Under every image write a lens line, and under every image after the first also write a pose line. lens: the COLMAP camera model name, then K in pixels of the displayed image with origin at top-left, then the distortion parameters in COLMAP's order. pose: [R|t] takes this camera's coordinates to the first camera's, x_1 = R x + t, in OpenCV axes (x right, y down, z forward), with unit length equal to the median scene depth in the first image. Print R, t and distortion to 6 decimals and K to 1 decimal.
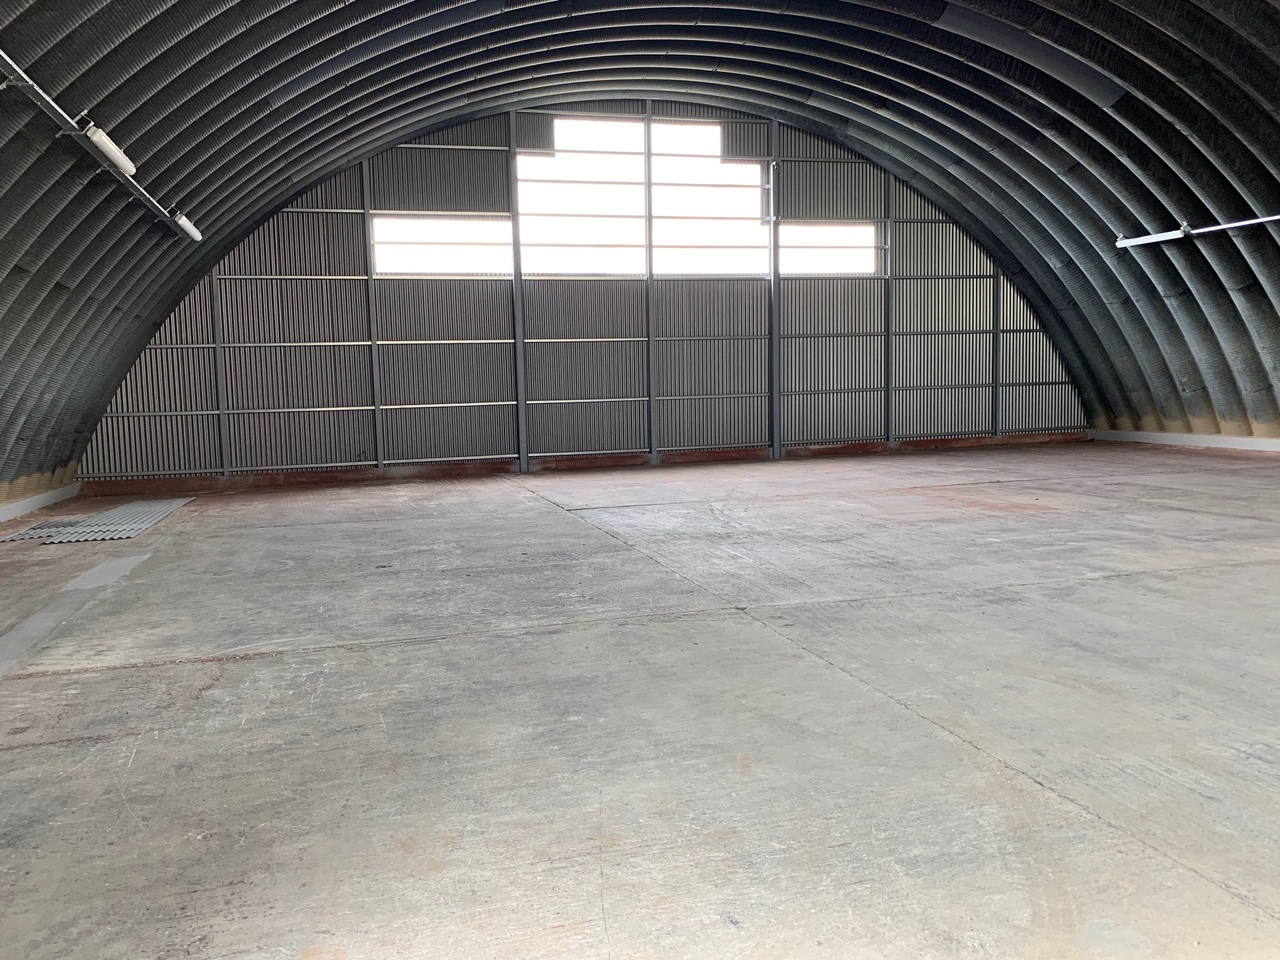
lens RADIAL K [[972.4, 0, 636.0], [0, 972.4, 486.9], [0, 0, 1]] dist [0.012869, -0.019363]
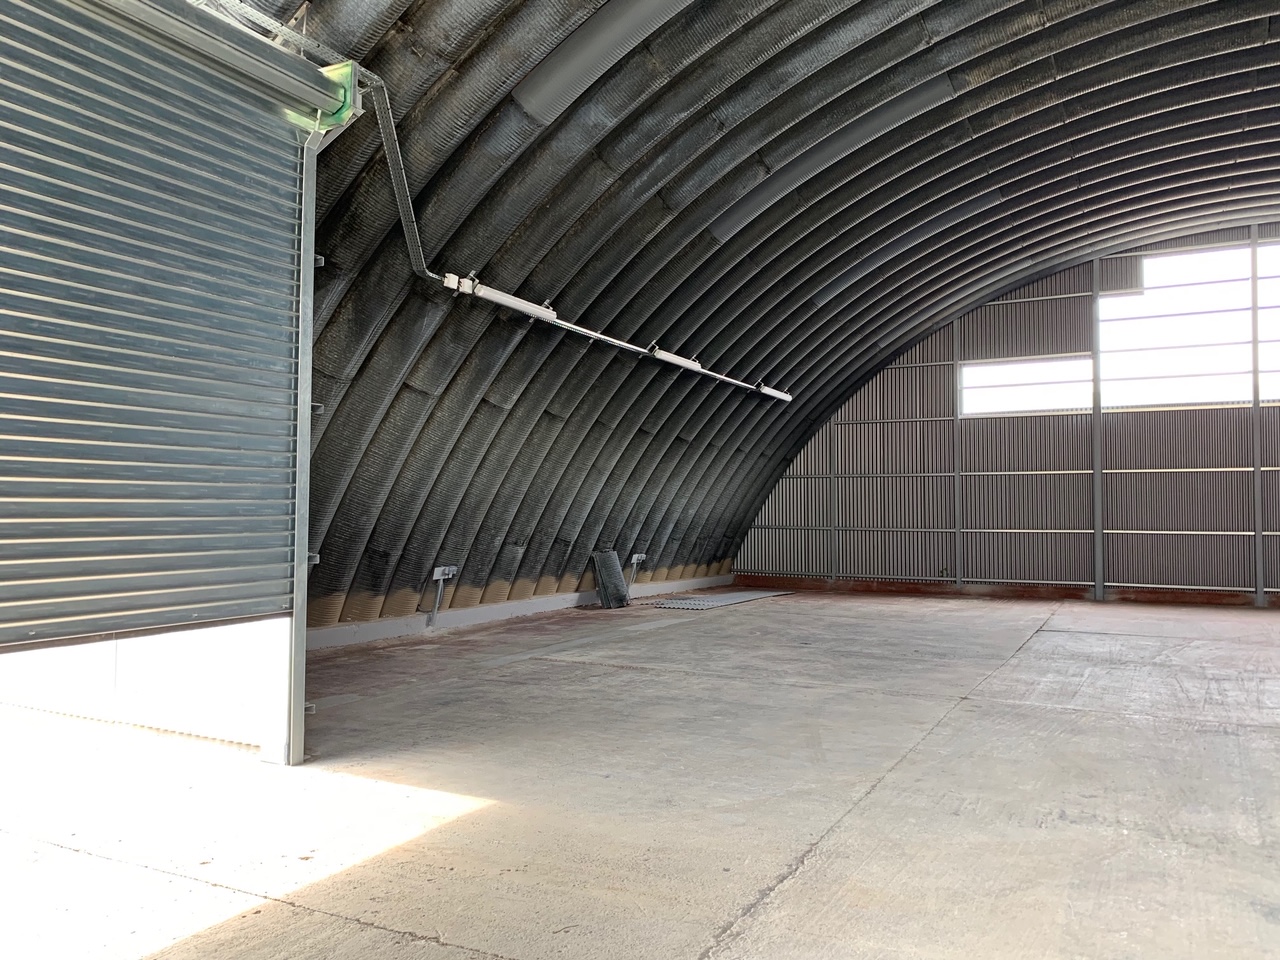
lens RADIAL K [[972.4, 0, 630.3], [0, 972.4, 469.8], [0, 0, 1]] dist [0.012869, -0.019363]
pose [[0.721420, 0.000440, -0.692498, 0.241141], [-0.099420, 0.989706, -0.102944, 0.003528], [0.685324, 0.143114, 0.714038, -0.078094]]
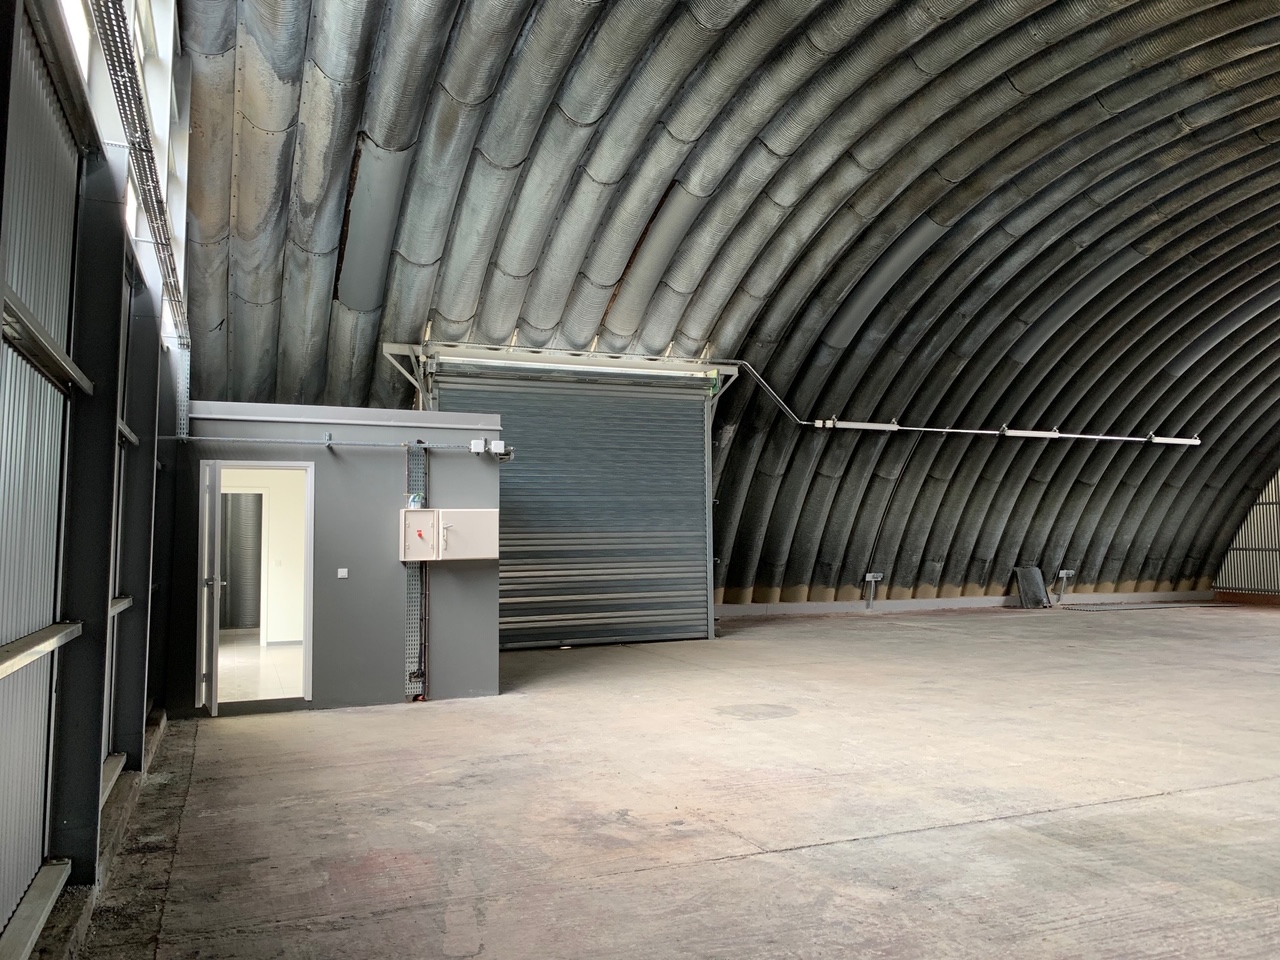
lens RADIAL K [[972.4, 0, 643.3], [0, 972.4, 478.5], [0, 0, 1]] dist [0.012869, -0.019363]
pose [[0.108526, -0.037250, -0.993395, 0.803087], [-0.101989, 0.993607, -0.048400, -0.014755], [0.988848, 0.106568, 0.104033, -0.069962]]
